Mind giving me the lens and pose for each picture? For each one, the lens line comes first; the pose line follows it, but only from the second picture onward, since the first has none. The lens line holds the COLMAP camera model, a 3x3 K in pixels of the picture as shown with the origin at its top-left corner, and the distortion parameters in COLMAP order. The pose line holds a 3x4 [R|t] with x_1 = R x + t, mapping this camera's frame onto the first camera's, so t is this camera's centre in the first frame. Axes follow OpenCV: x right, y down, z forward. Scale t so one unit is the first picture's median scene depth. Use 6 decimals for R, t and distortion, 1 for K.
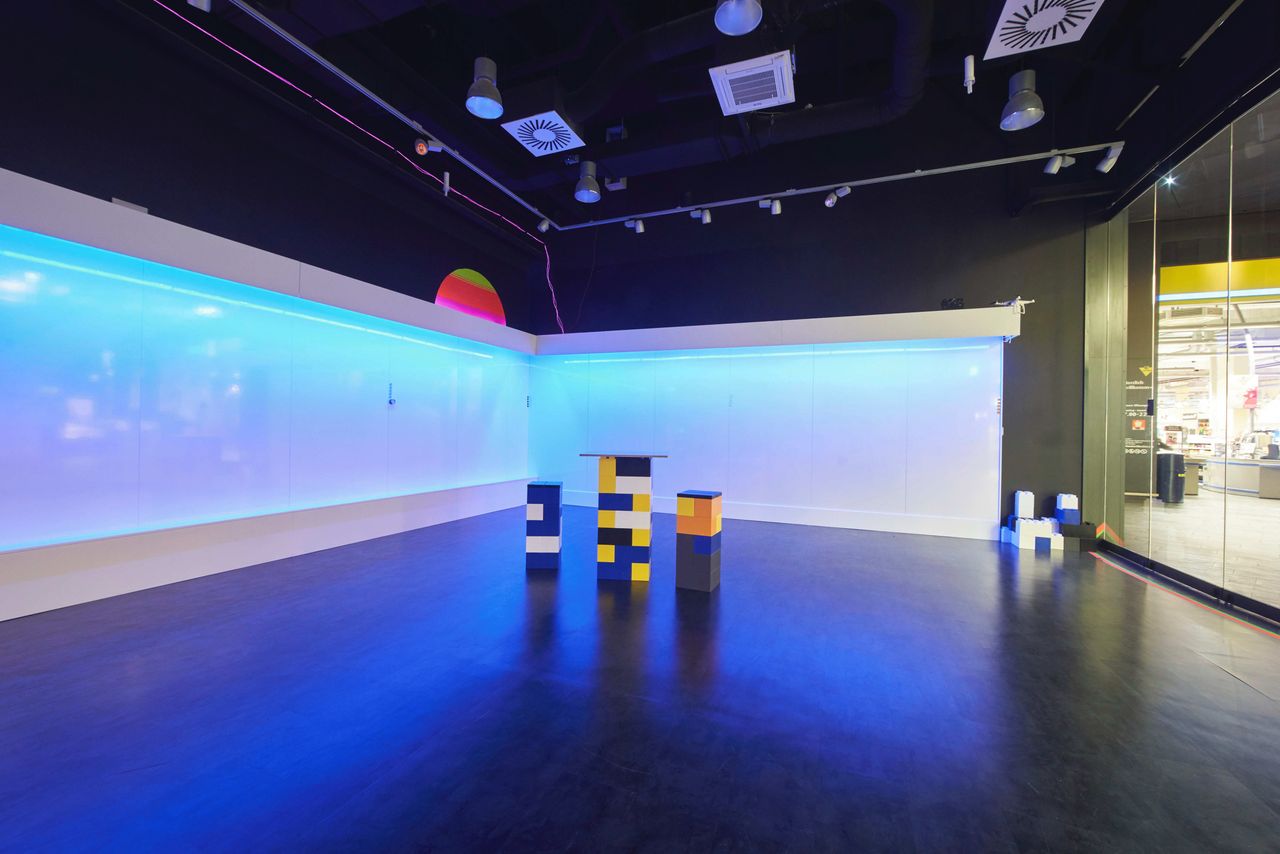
lens RADIAL K [[506.5, 0, 640.0], [0, 506.5, 427.0], [0, 0, 1]] dist [-0.001256, -0.000147]
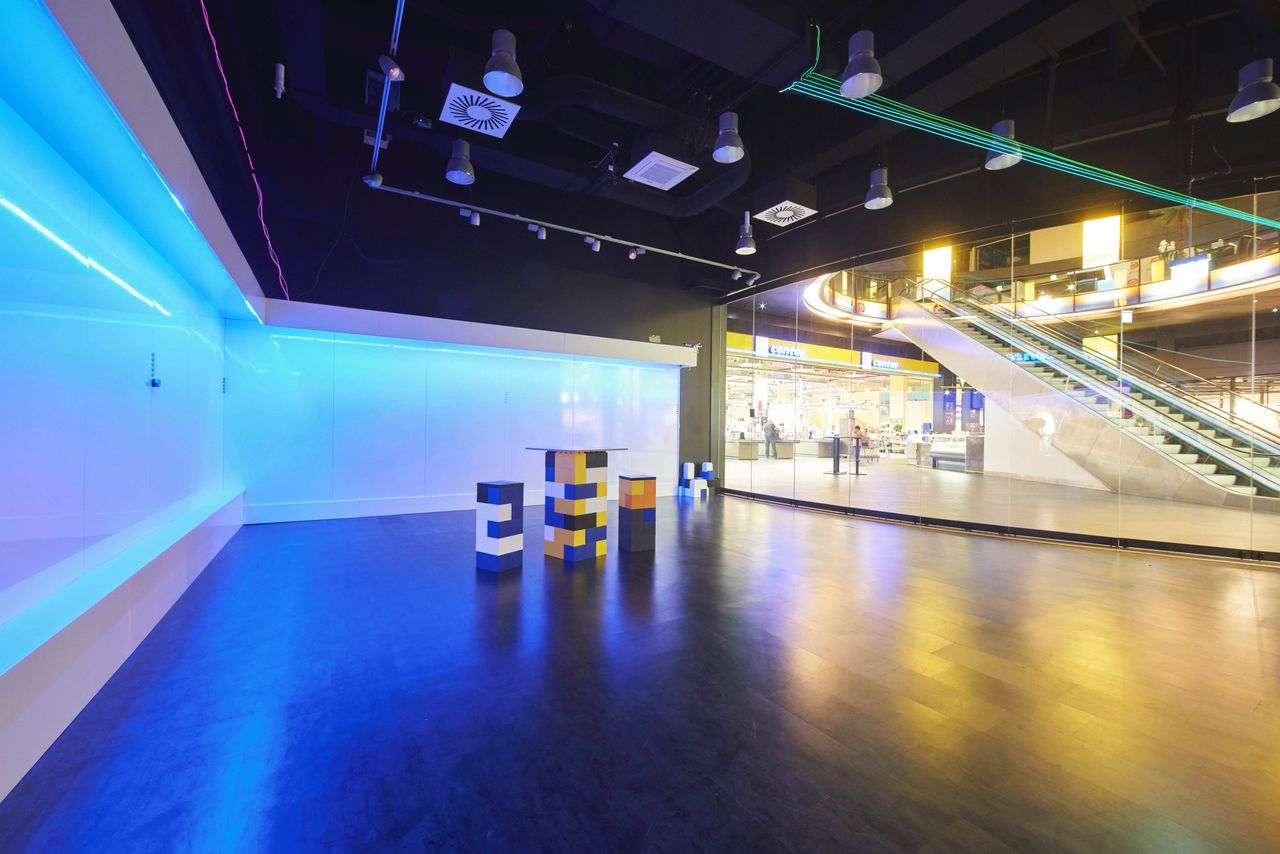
lens RADIAL K [[506.5, 0, 640.0], [0, 506.5, 427.0], [0, 0, 1]] dist [-0.001256, -0.000147]
pose [[0.599914, -0.008071, 0.800024, -0.705924], [-0.007412, 0.999850, 0.015645, -0.012211], [-0.800030, -0.015316, 0.599764, 0.177261]]
